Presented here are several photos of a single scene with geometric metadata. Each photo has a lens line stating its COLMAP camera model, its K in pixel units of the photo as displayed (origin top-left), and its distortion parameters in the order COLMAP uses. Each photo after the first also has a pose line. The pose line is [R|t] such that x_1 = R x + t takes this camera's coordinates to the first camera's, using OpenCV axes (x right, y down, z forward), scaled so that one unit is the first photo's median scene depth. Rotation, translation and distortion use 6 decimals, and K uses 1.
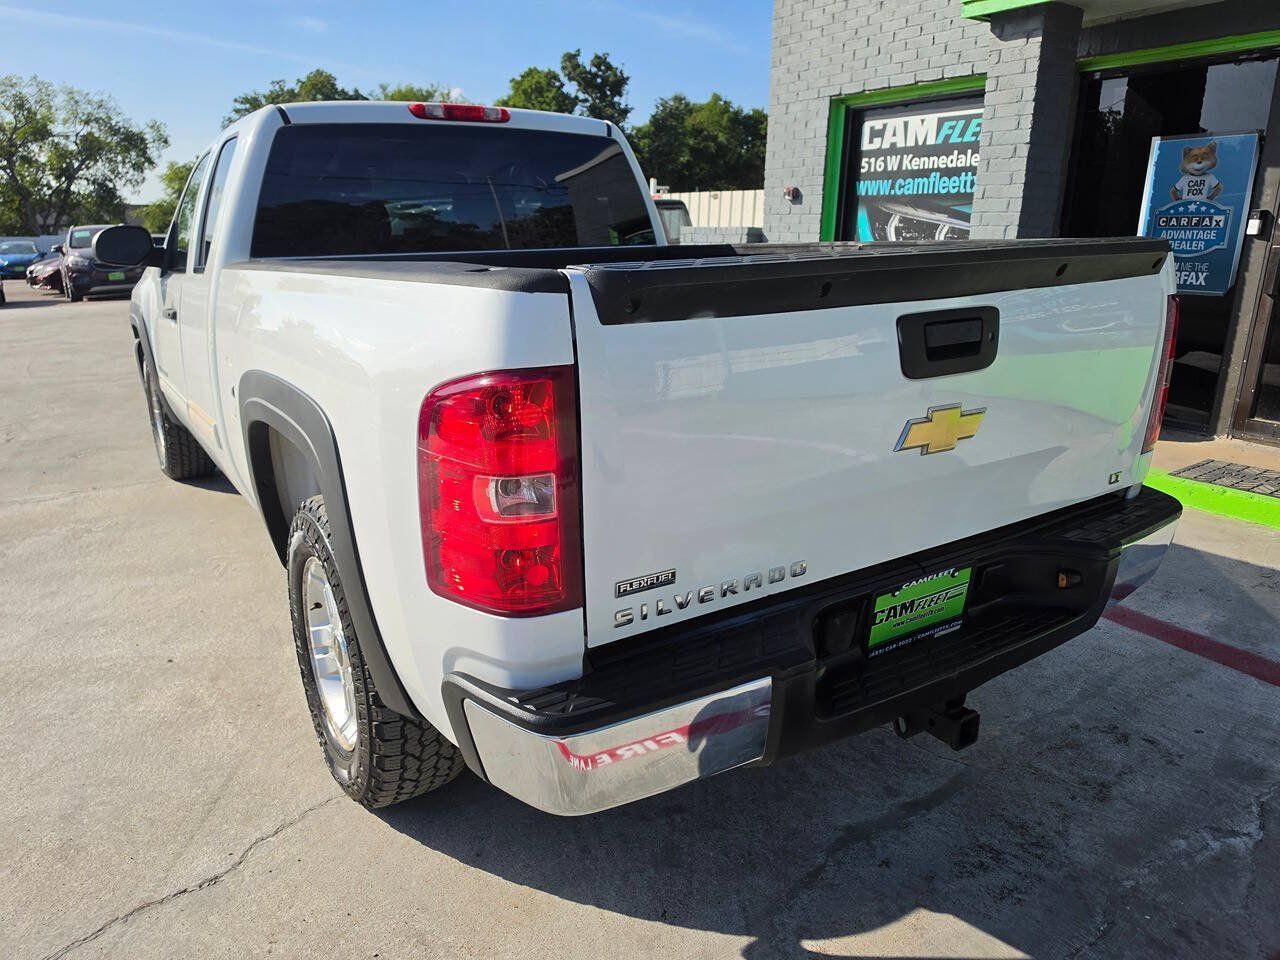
lens RADIAL K [[905.2, 0, 618.3], [0, 905.2, 488.4], [0, 0, 1]] dist [0.020420, -0.027107]
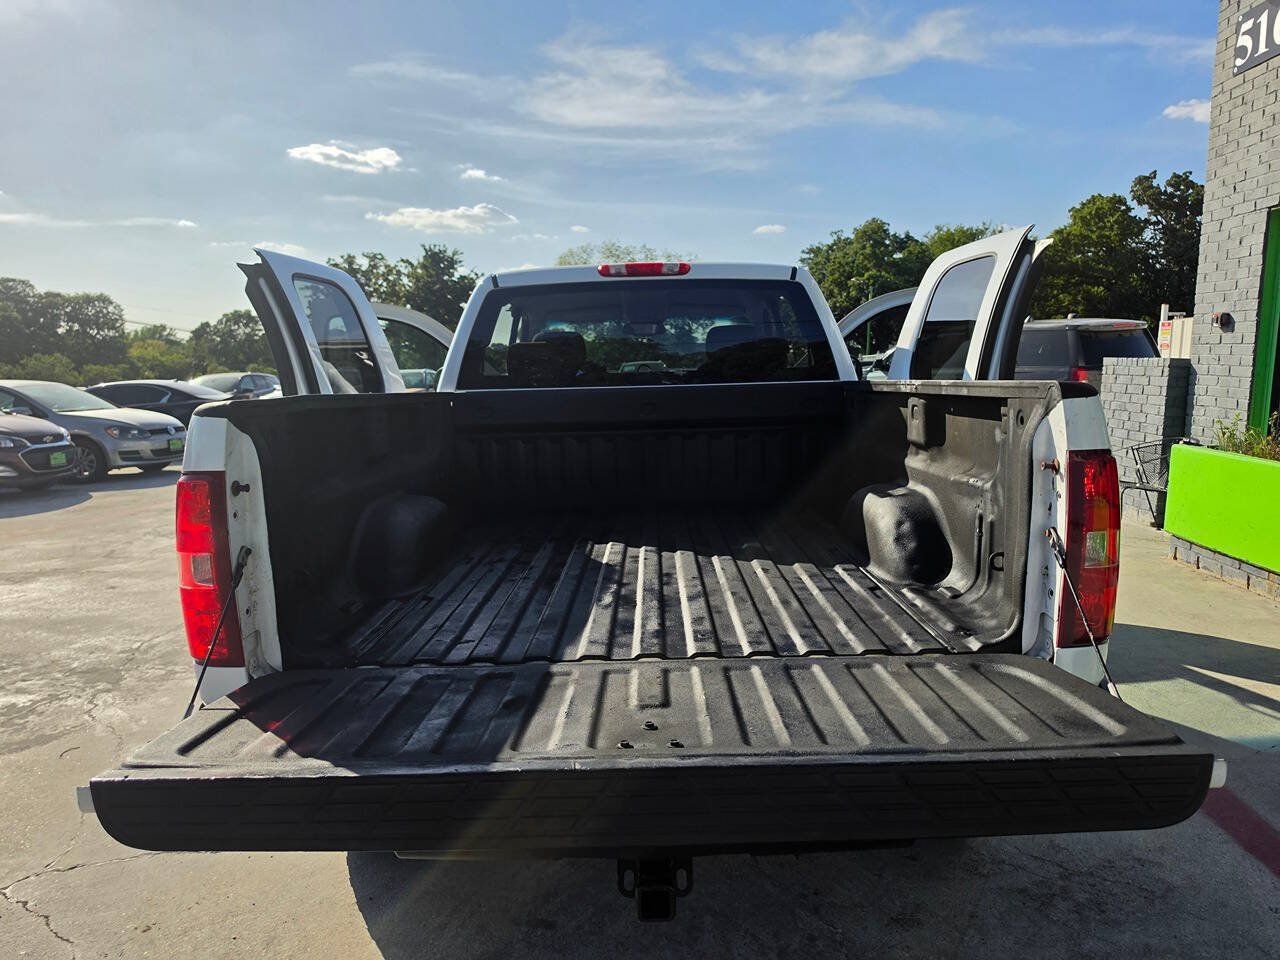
lens RADIAL K [[905.2, 0, 650.8], [0, 905.2, 489.1], [0, 0, 1]] dist [0.020420, -0.027107]
pose [[0.840222, 0.068753, -0.537866, 0.055806], [-0.141925, 0.985234, -0.095768, -0.003774], [0.523339, 0.156803, 0.837573, 0.010672]]
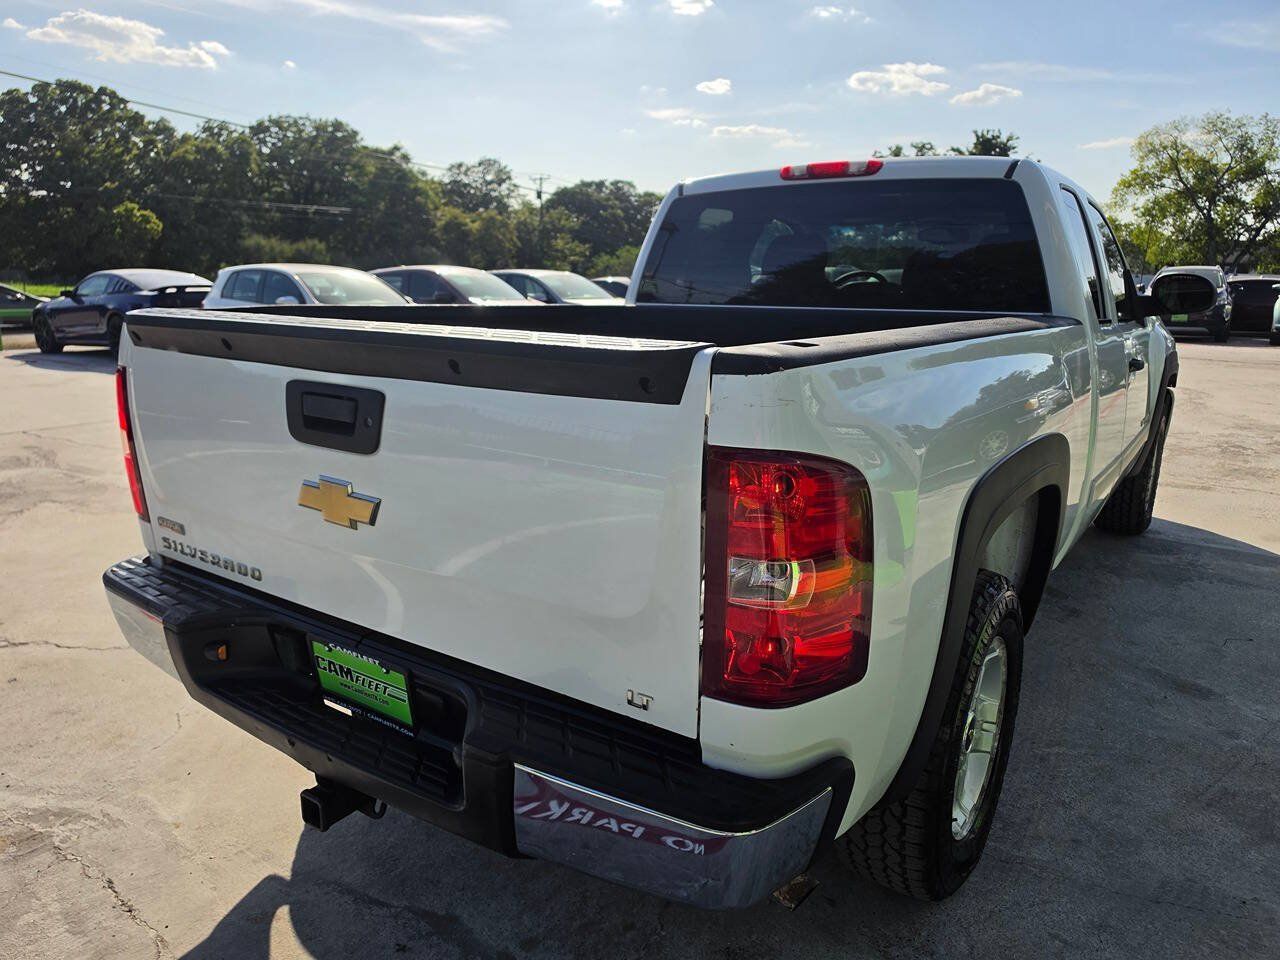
lens RADIAL K [[905.2, 0, 631.5], [0, 905.2, 496.6], [0, 0, 1]] dist [0.020420, -0.027107]
pose [[0.366099, 0.244075, -0.897997, 0.086221], [-0.270084, 0.951322, 0.148460, -0.019364], [0.890520, 0.188183, 0.414199, 0.055134]]
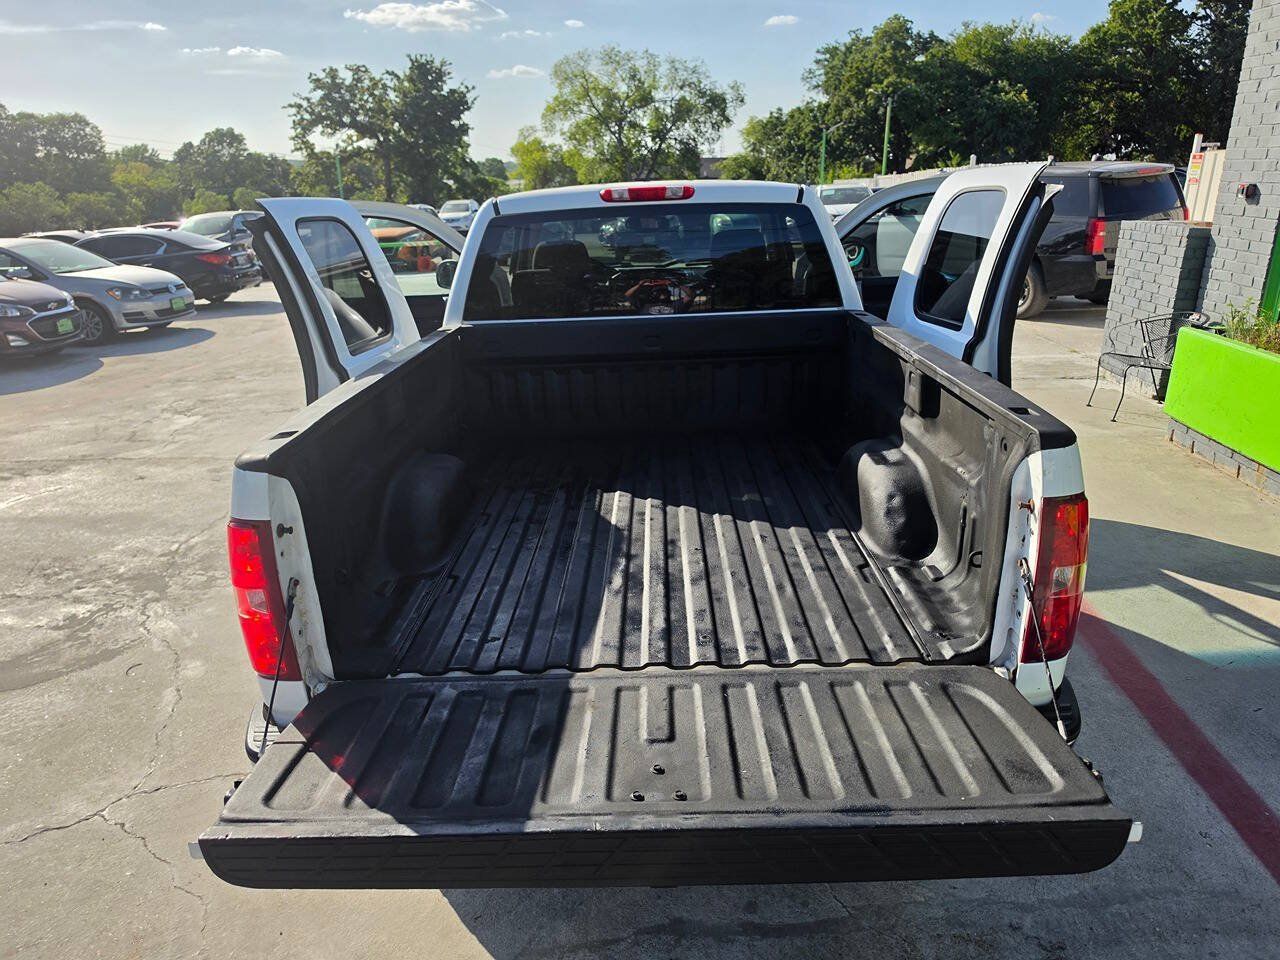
lens RADIAL K [[905.2, 0, 639.3], [0, 905.2, 495.0], [0, 0, 1]] dist [0.020420, -0.027107]
pose [[0.831896, 0.170854, -0.527975, 0.056776], [-0.131964, 0.985039, 0.110833, -0.020042], [0.539012, -0.022527, 0.841997, 0.004674]]
